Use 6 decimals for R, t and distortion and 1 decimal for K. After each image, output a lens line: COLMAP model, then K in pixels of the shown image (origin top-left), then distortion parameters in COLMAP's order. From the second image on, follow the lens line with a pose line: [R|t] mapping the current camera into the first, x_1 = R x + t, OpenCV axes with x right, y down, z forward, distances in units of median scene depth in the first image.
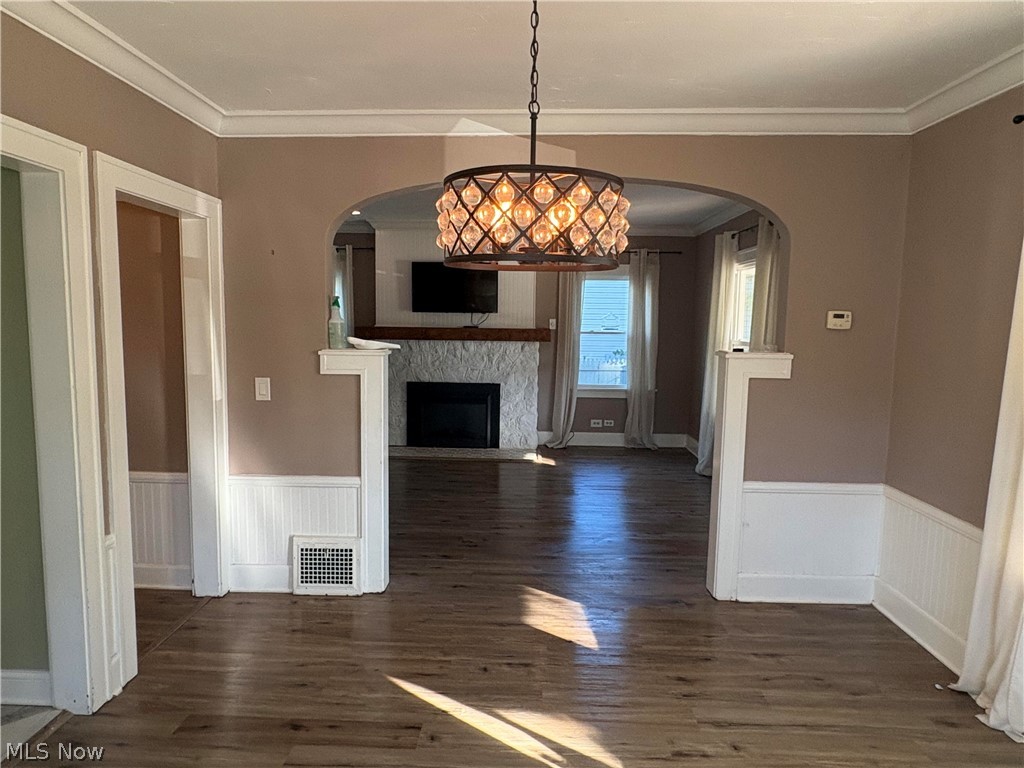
lens RADIAL K [[646.8, 0, 512.0], [0, 646.8, 384.0], [0, 0, 1]] dist [0.001275, 0.003268]
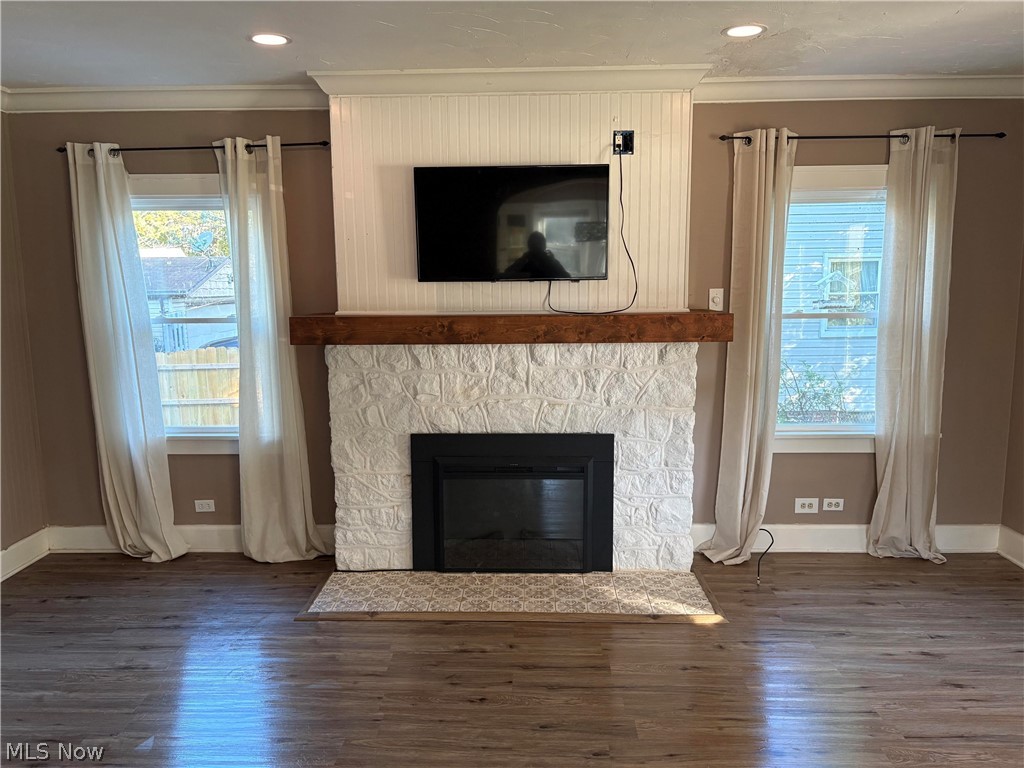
lens RADIAL K [[776.2, 0, 509.7], [0, 776.2, 392.4], [0, 0, 1]] dist [0.063083, -0.078608]
pose [[0.999680, -0.023848, -0.008485, -0.086152], [0.024184, 0.998825, 0.042003, -0.054857], [0.007474, -0.042195, 0.999081, 0.446272]]
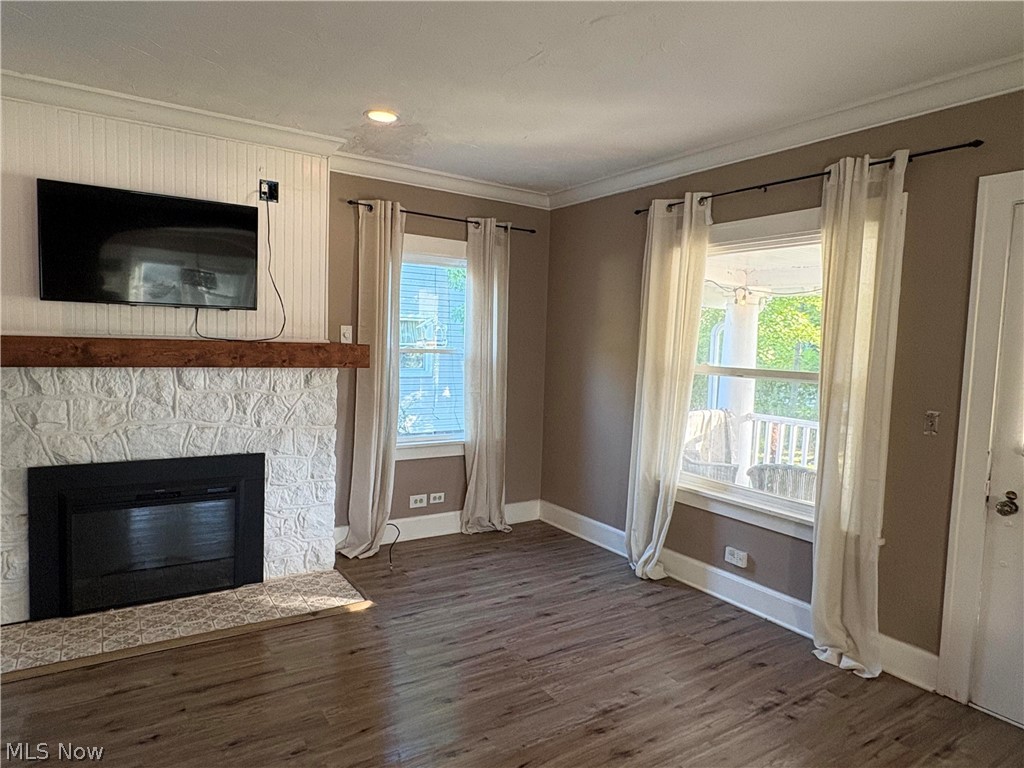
lens RADIAL K [[630.6, 0, 512.0], [0, 630.6, 384.0], [0, 0, 1]] dist [-0.007512, 0.003941]
pose [[0.823768, -0.027810, 0.566244, -0.133188], [0.038986, 0.999211, -0.007641, -0.042074], [-0.565585, 0.028370, 0.824202, 0.488529]]
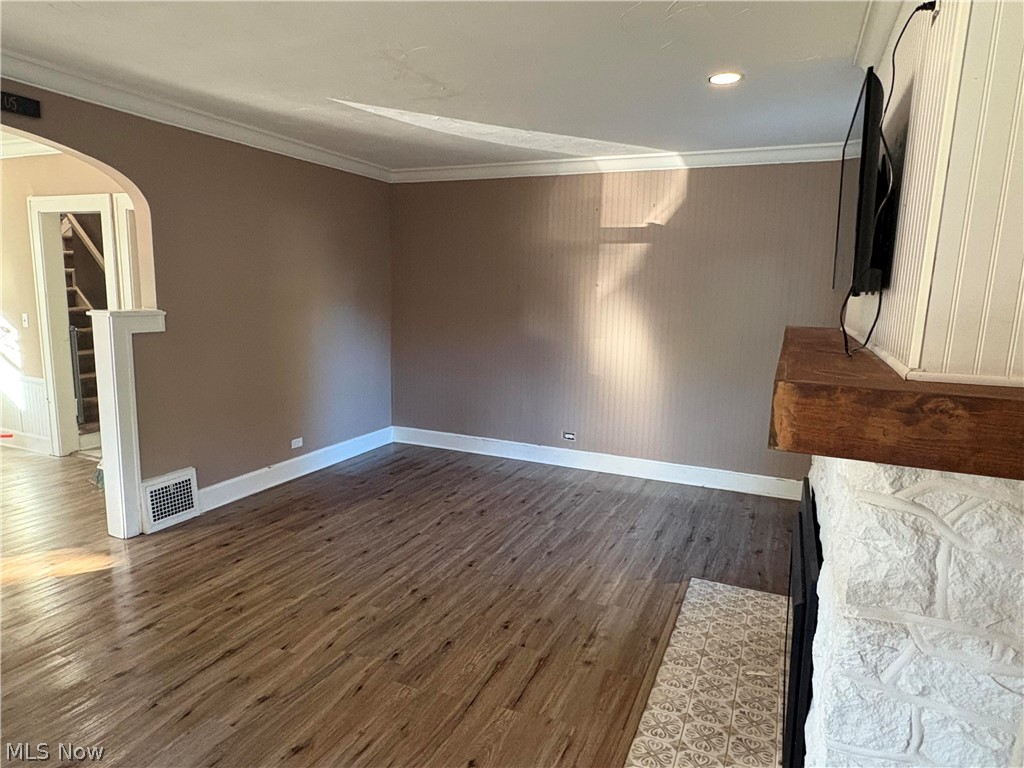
lens RADIAL K [[630.6, 0, 512.0], [0, 630.6, 384.0], [0, 0, 1]] dist [-0.007512, 0.003941]
pose [[-0.384627, 0.119557, -0.915297, 0.236346], [-0.131497, 0.974367, 0.182530, -0.101883], [0.913658, 0.190565, -0.359046, 0.961784]]
